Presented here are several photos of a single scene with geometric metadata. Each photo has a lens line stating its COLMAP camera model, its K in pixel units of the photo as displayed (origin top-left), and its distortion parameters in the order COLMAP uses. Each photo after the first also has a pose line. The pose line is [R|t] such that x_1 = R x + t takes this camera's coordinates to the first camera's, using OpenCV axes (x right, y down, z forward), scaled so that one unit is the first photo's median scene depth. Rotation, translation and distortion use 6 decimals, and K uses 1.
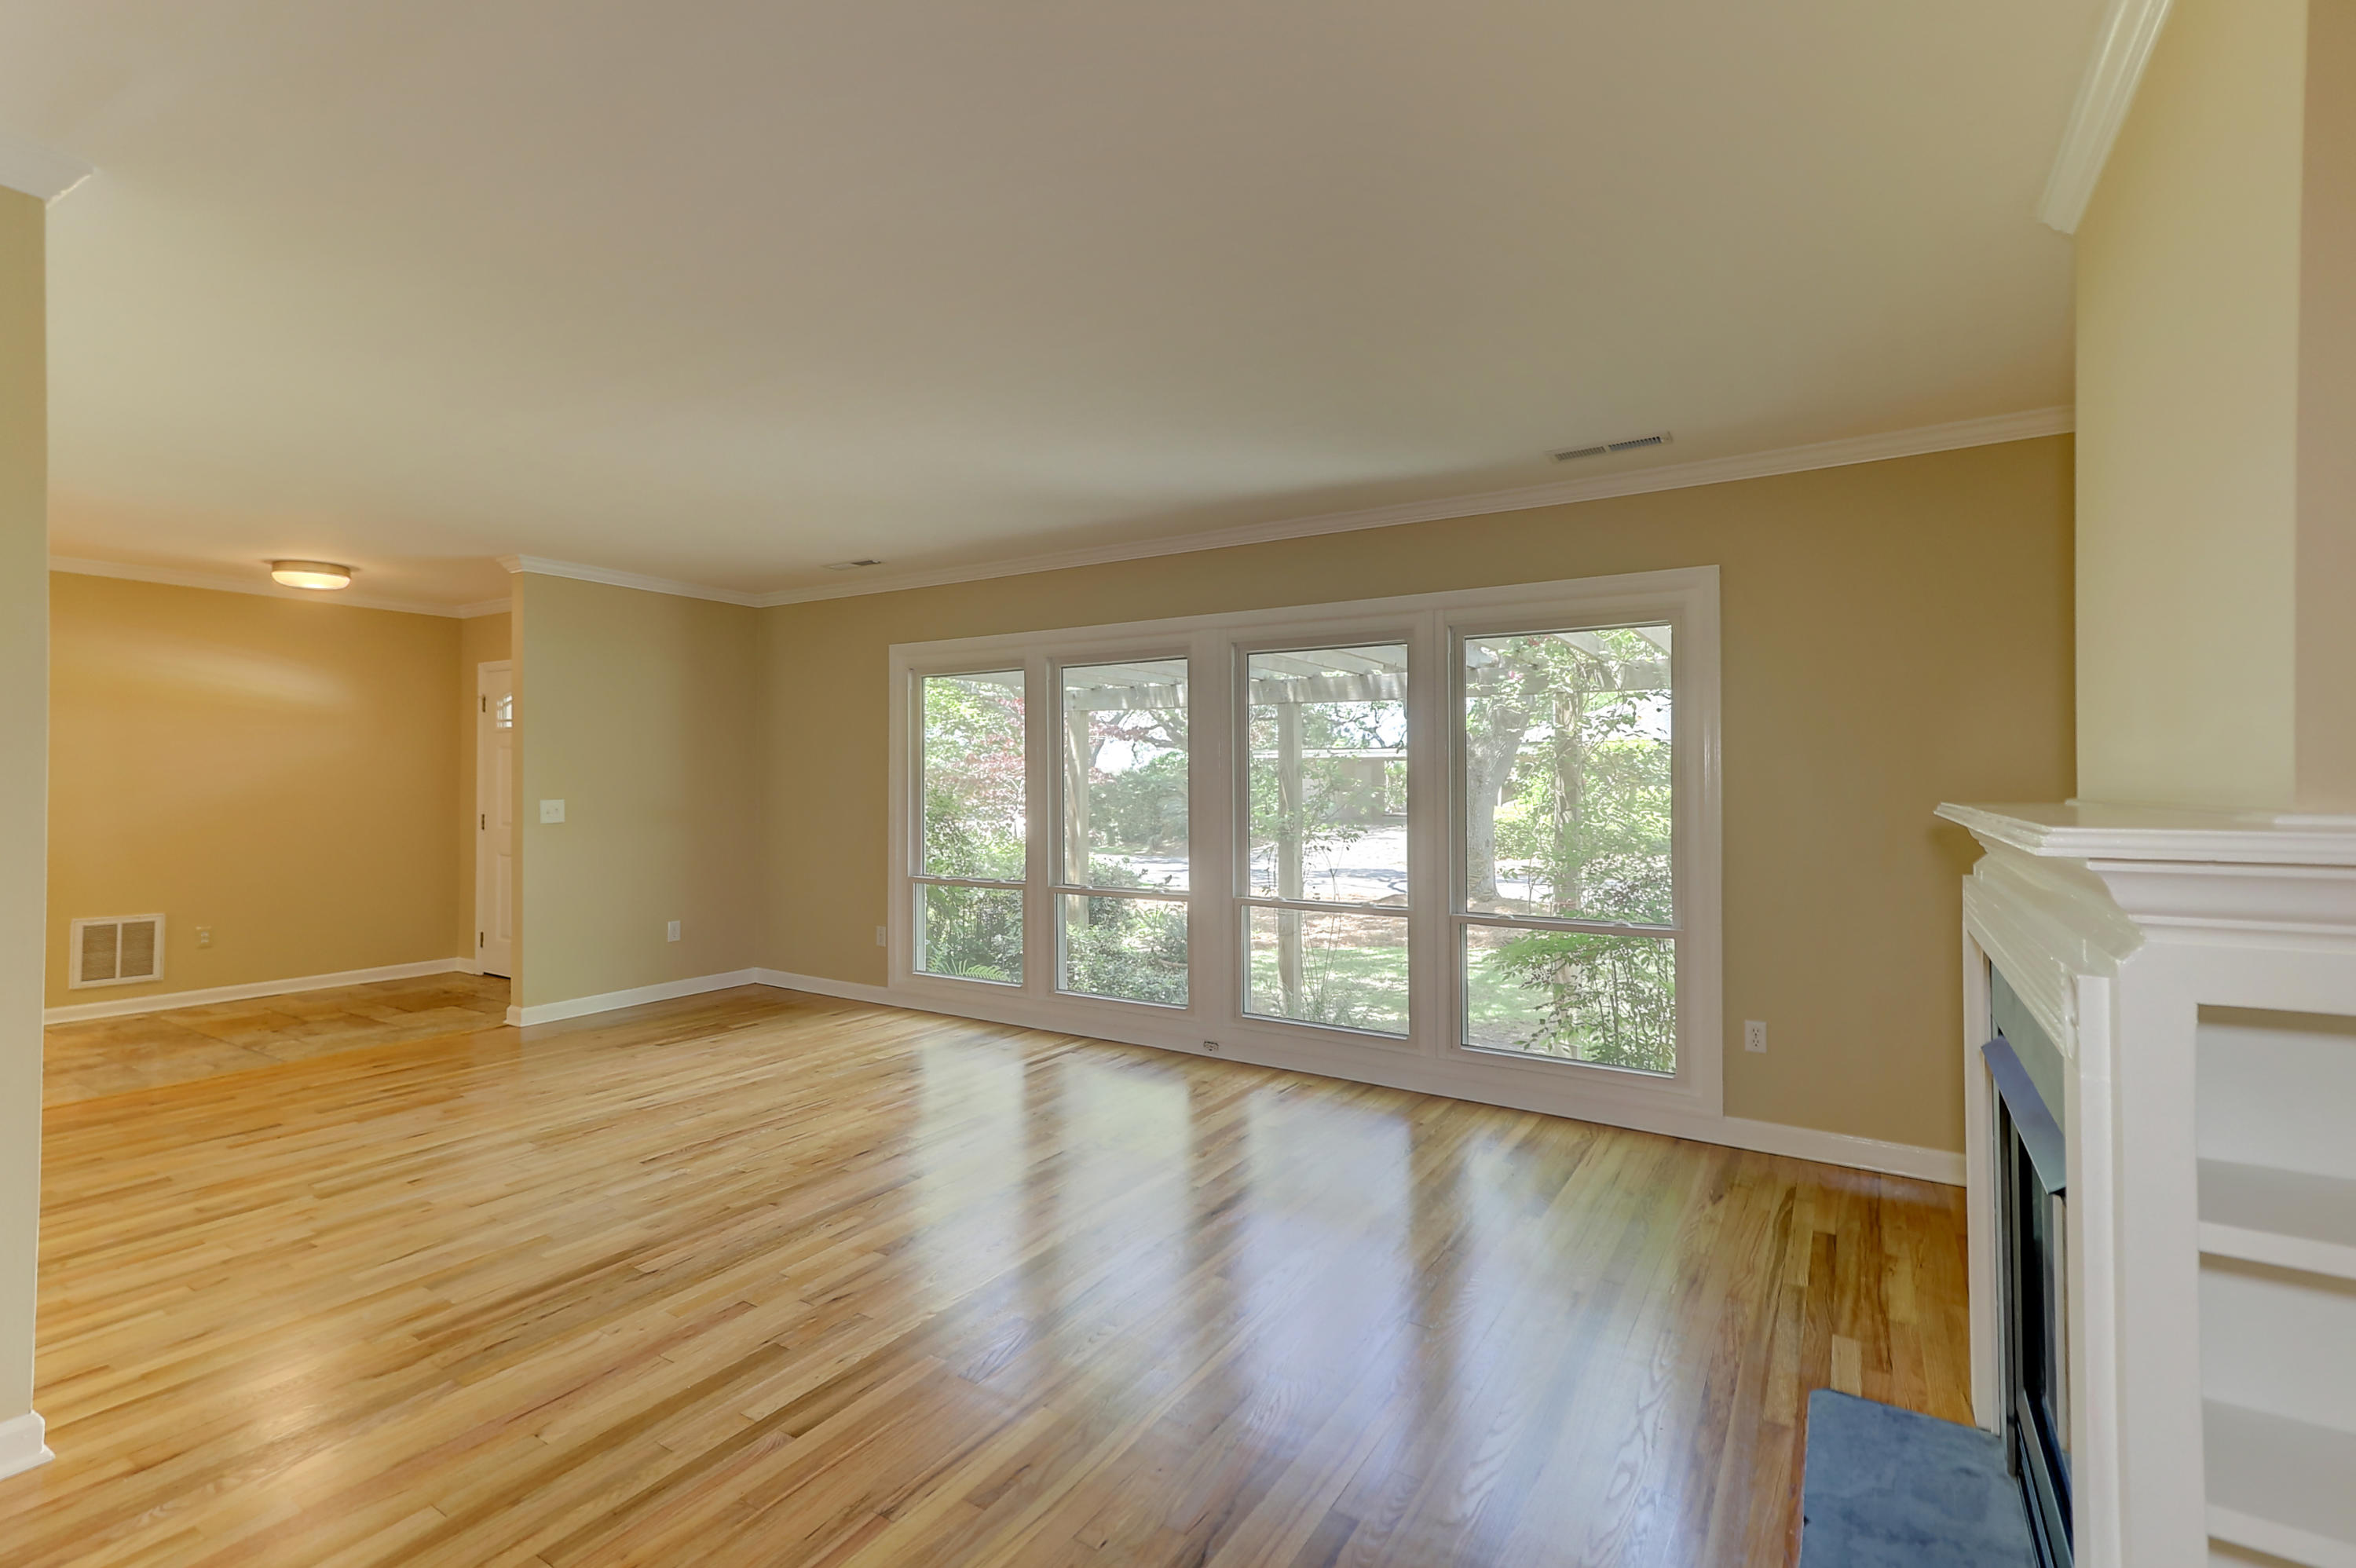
lens RADIAL K [[1068.5, 0, 1170.5], [0, 1068.5, 786.0], [0, 0, 1]] dist [0.016981, 0.000254]
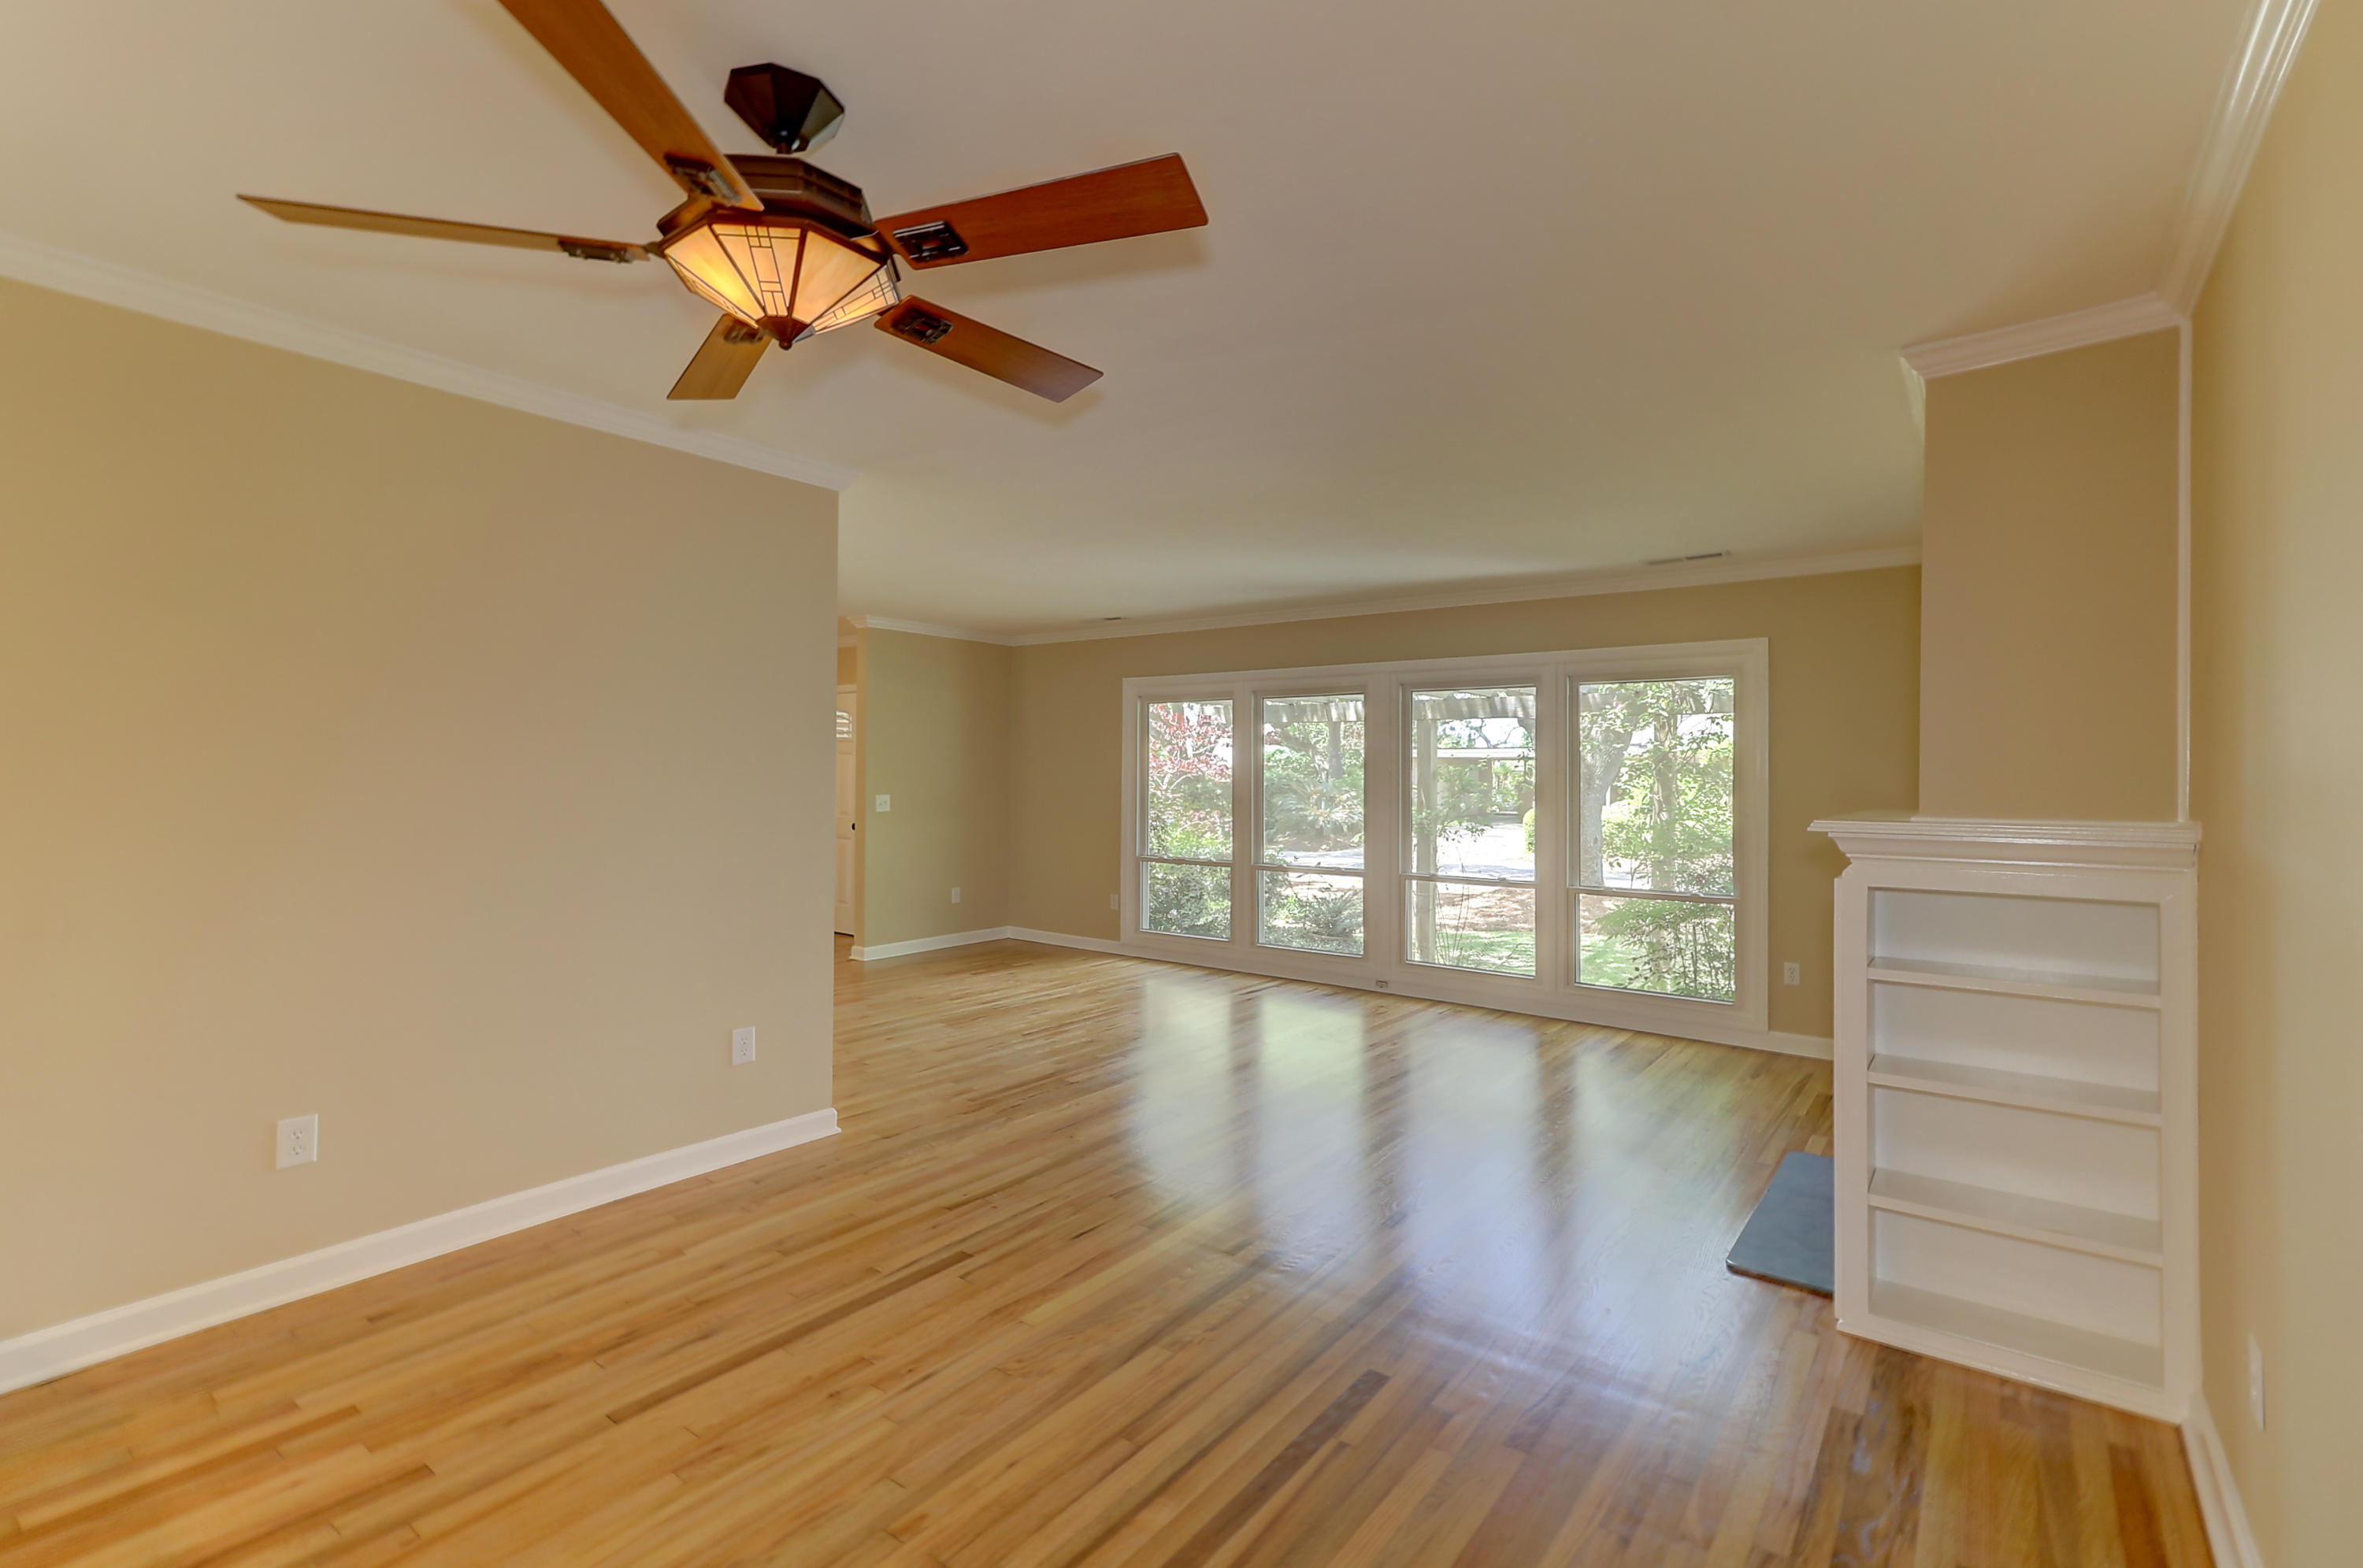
lens RADIAL K [[1069.3, 0, 1176.4], [0, 1069.3, 777.0], [0, 0, 1]] dist [0.016434, -0.000544]
pose [[0.996341, 0.008690, -0.085029, -0.103976], [-0.009077, 0.999950, -0.004167, -0.008328], [0.084989, 0.004923, 0.996370, -0.350159]]
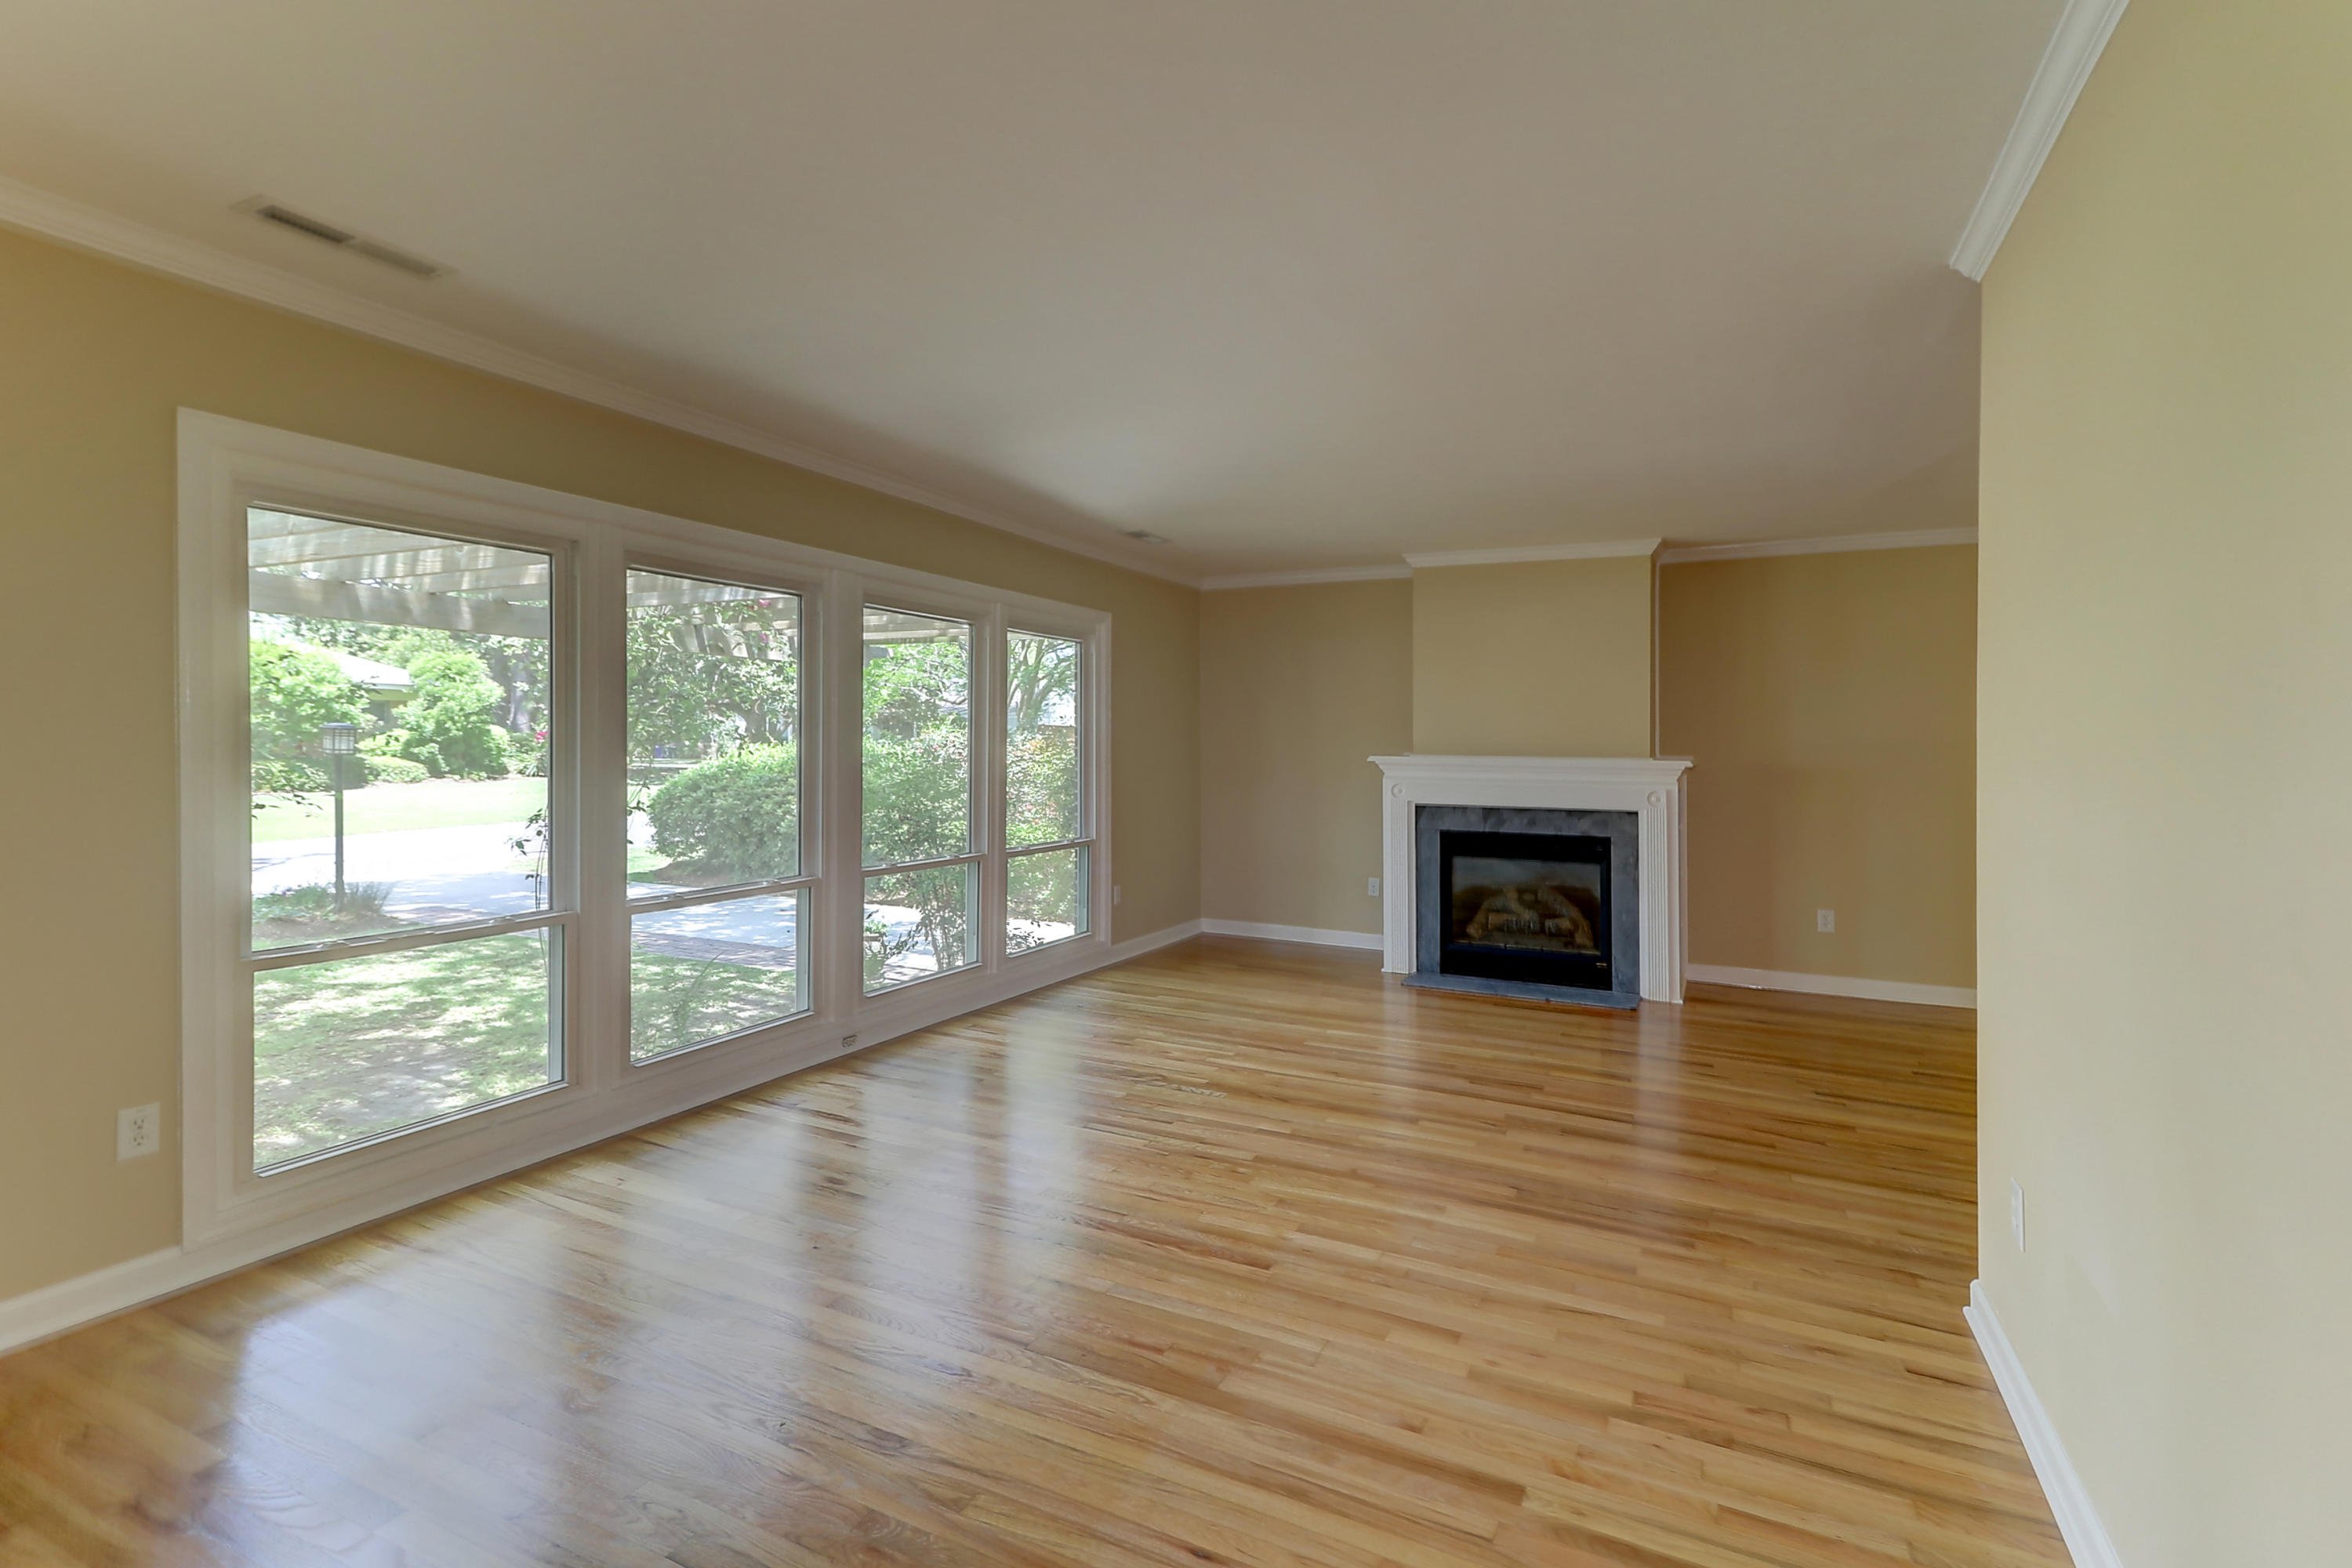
lens RADIAL K [[1076.0, 0, 1182.1], [0, 1076.0, 768.8], [0, 0, 1]] dist [0.013819, 0.000074]
pose [[-0.089062, -0.019456, 0.995836, -0.857498], [-0.009275, 0.999782, 0.018704, -0.003113], [-0.995983, -0.007571, -0.089223, 0.794920]]
